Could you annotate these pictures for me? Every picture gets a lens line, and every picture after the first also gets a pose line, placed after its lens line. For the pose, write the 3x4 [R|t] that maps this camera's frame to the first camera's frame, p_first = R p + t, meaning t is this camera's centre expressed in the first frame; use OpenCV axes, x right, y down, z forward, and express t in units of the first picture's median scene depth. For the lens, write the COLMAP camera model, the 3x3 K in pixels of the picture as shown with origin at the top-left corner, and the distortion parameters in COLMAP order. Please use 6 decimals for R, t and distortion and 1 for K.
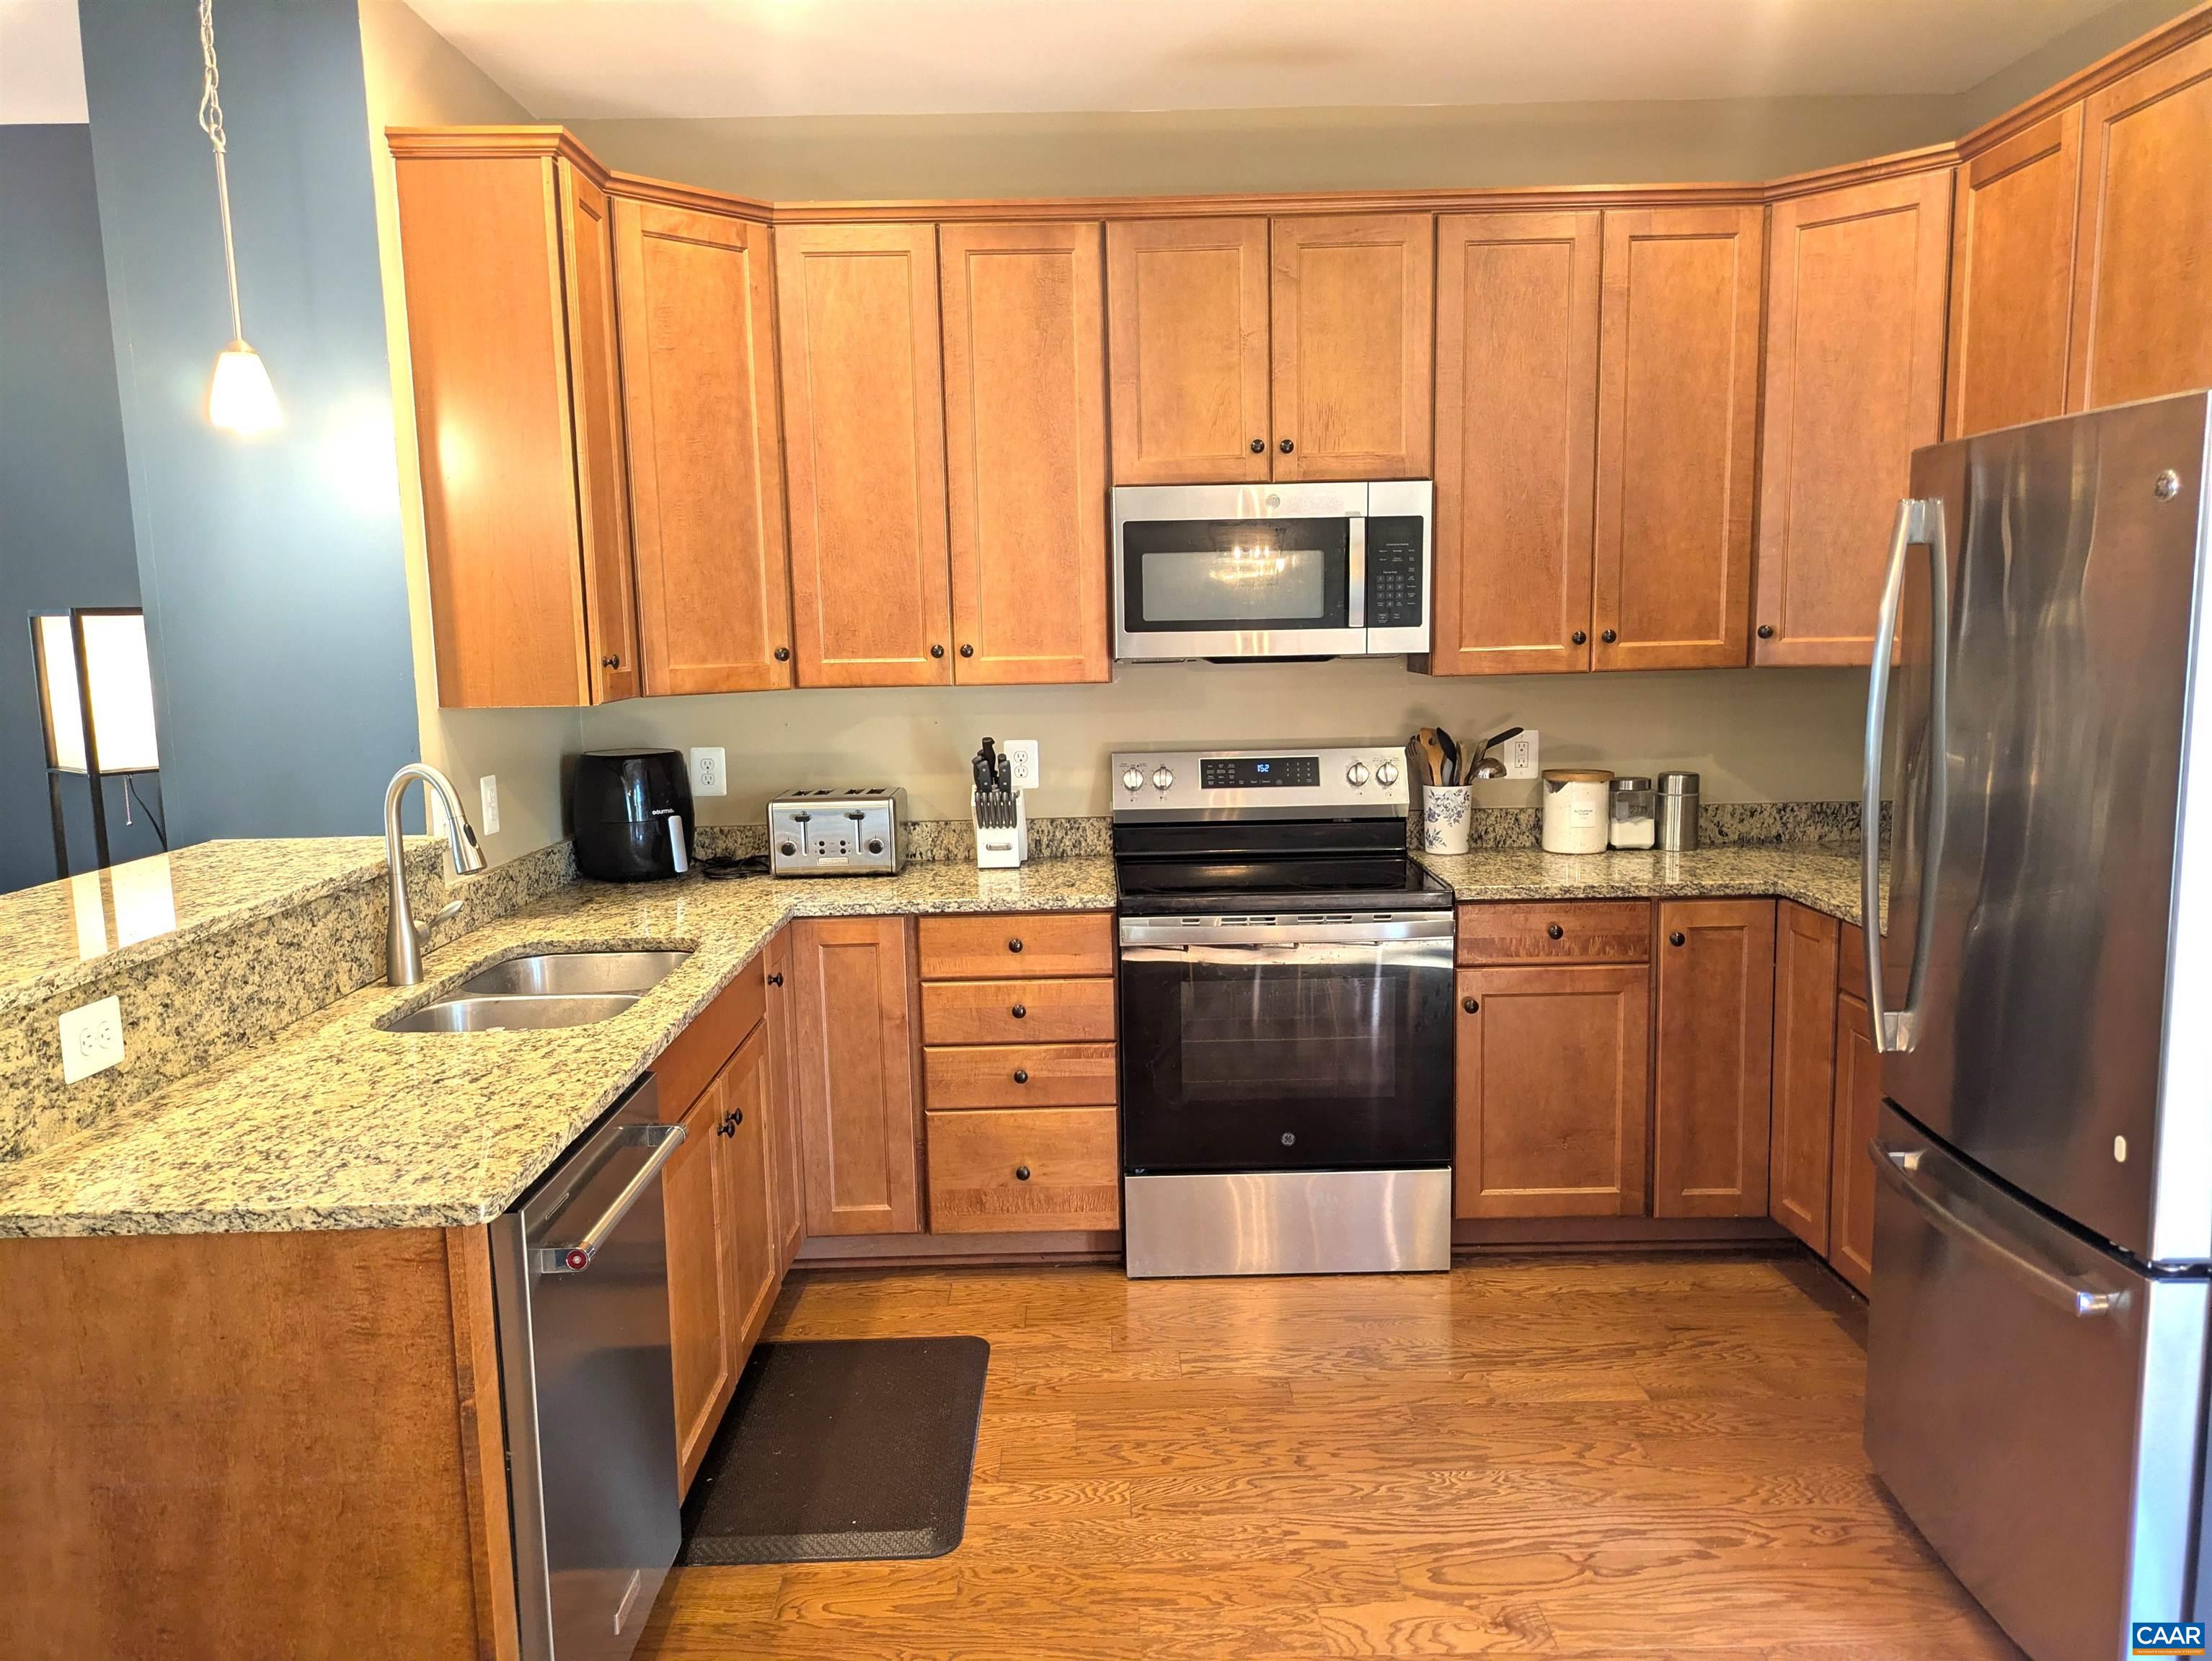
lens RADIAL K [[1671.9, 0, 1114.3], [0, 1671.9, 876.2], [0, 0, 1]] dist [0.062321, -0.068546]
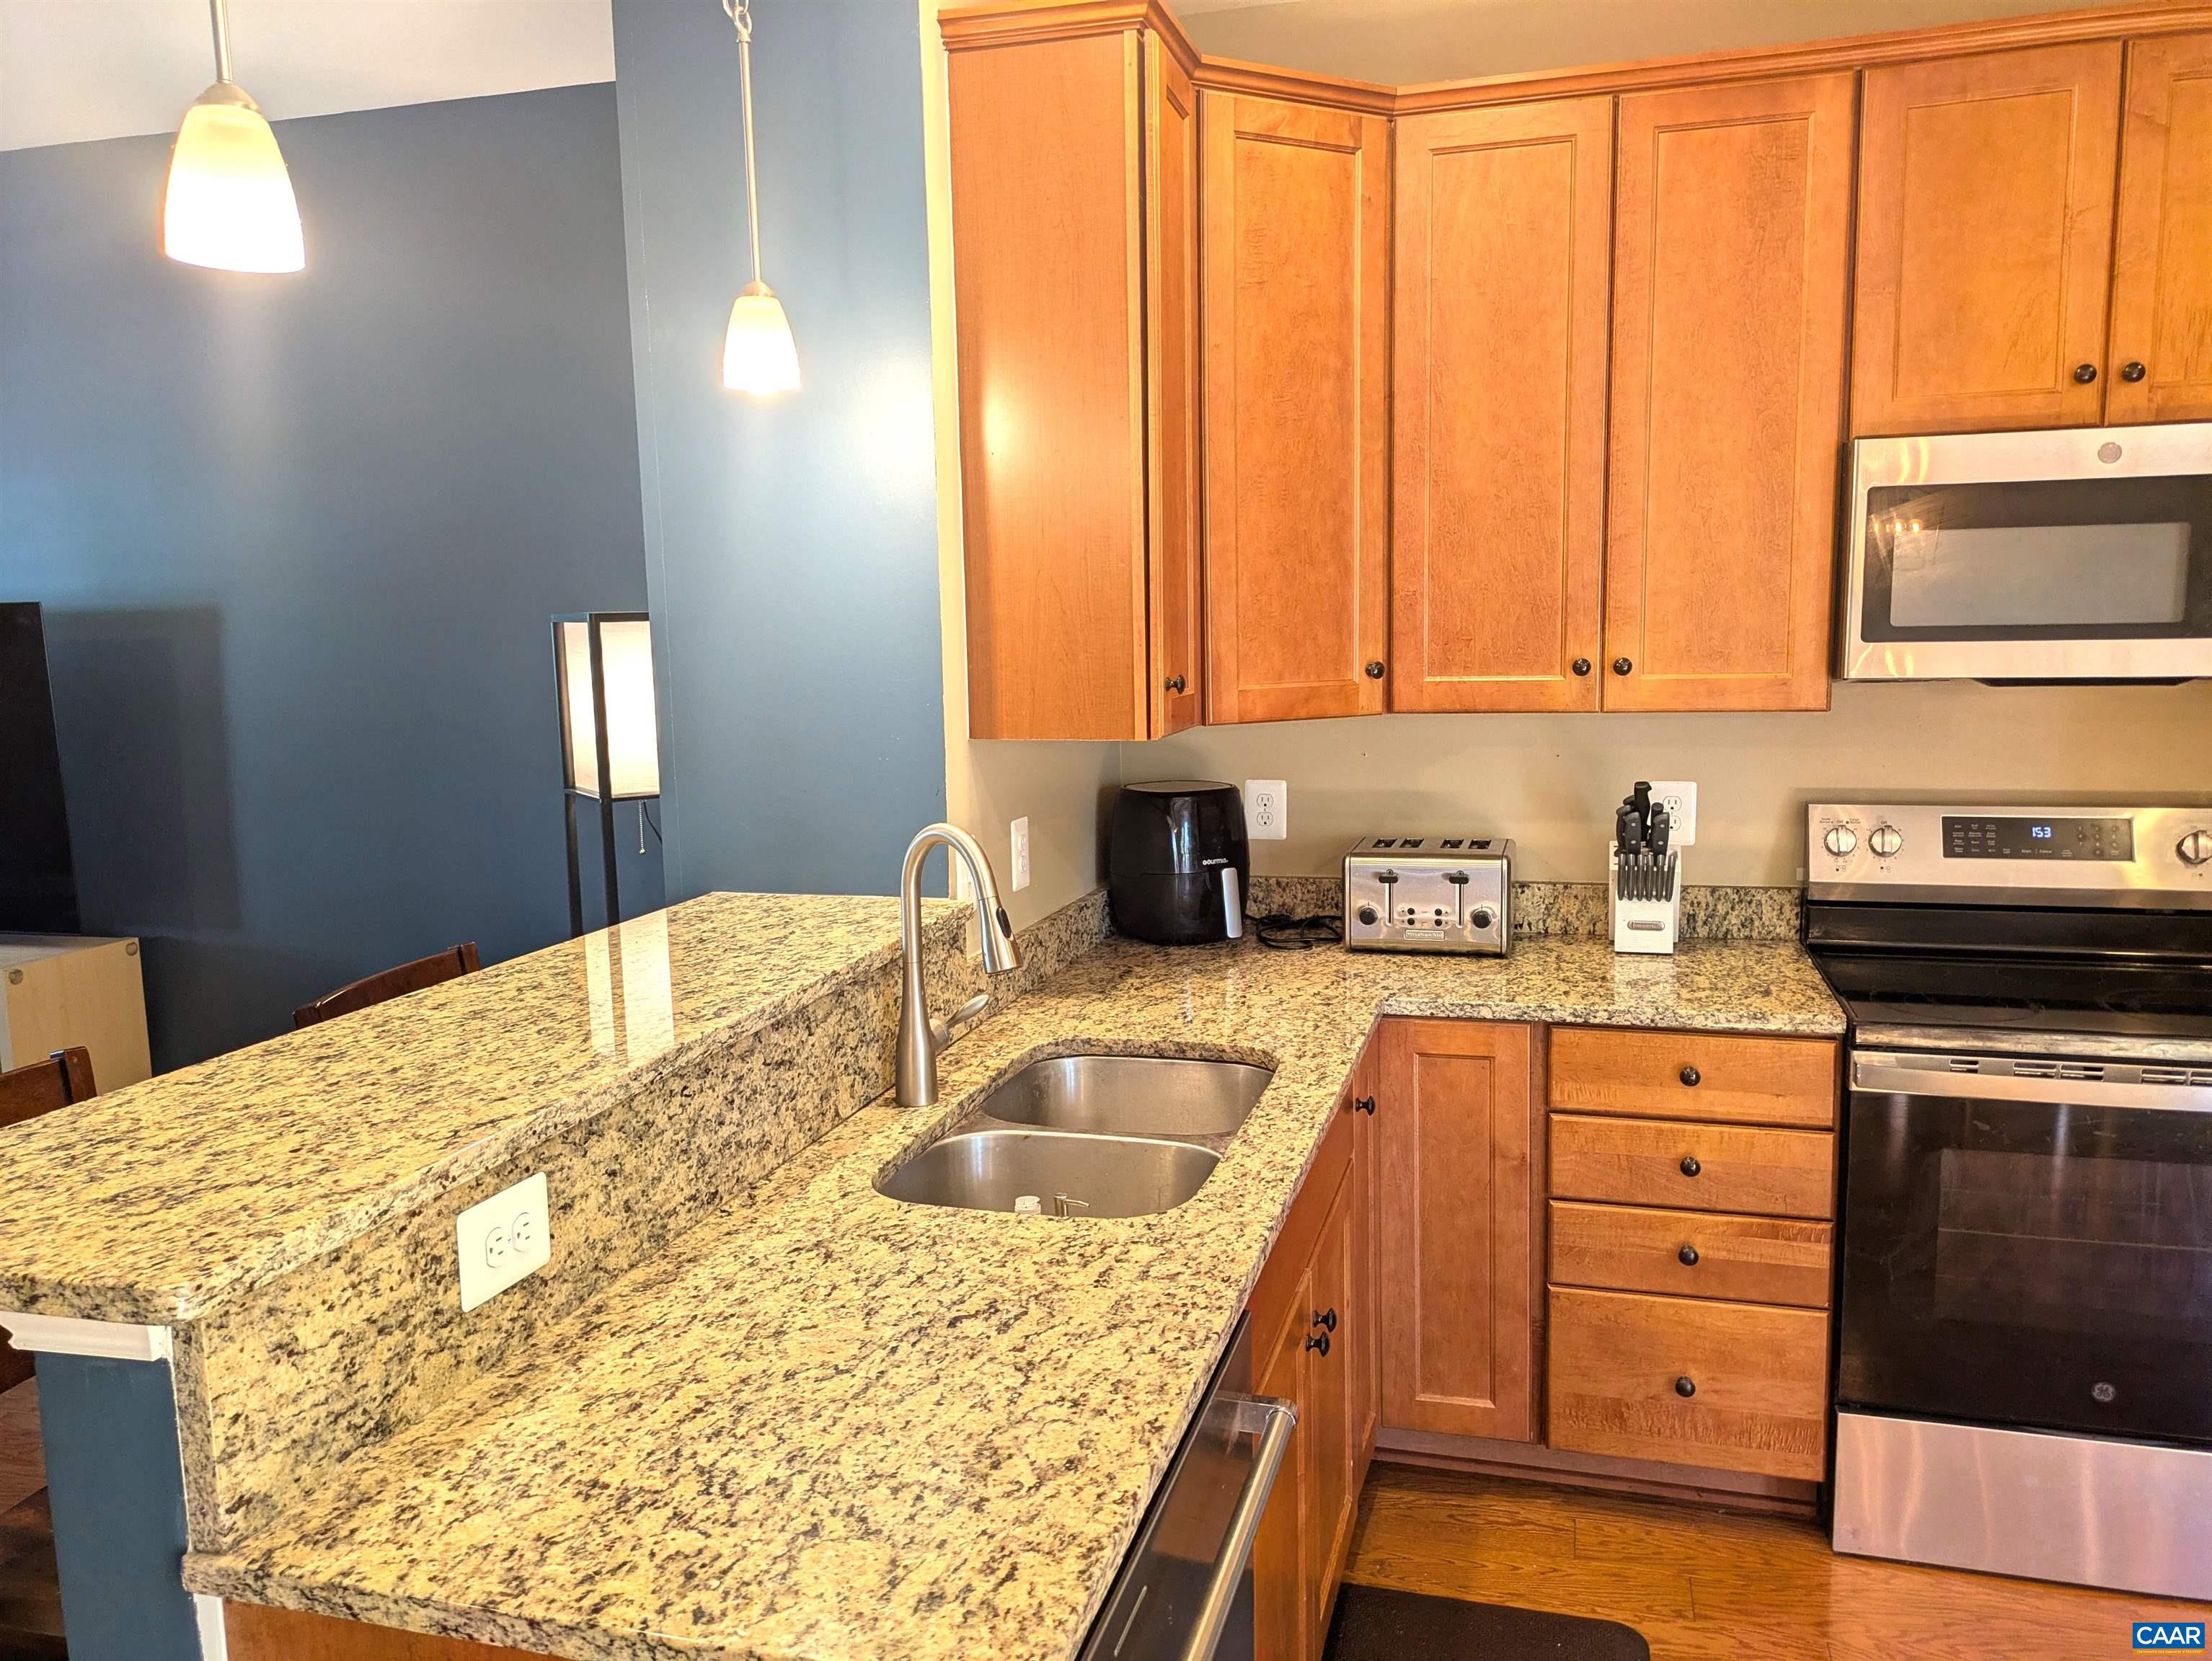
lens RADIAL K [[1671.9, 0, 1114.3], [0, 1671.9, 876.2], [0, 0, 1]] dist [0.062321, -0.068546]
pose [[0.959471, 0.043997, -0.278353, -0.097387], [-0.042206, 0.999032, 0.012427, -0.042777], [0.278631, -0.000175, 0.960398, 0.225802]]
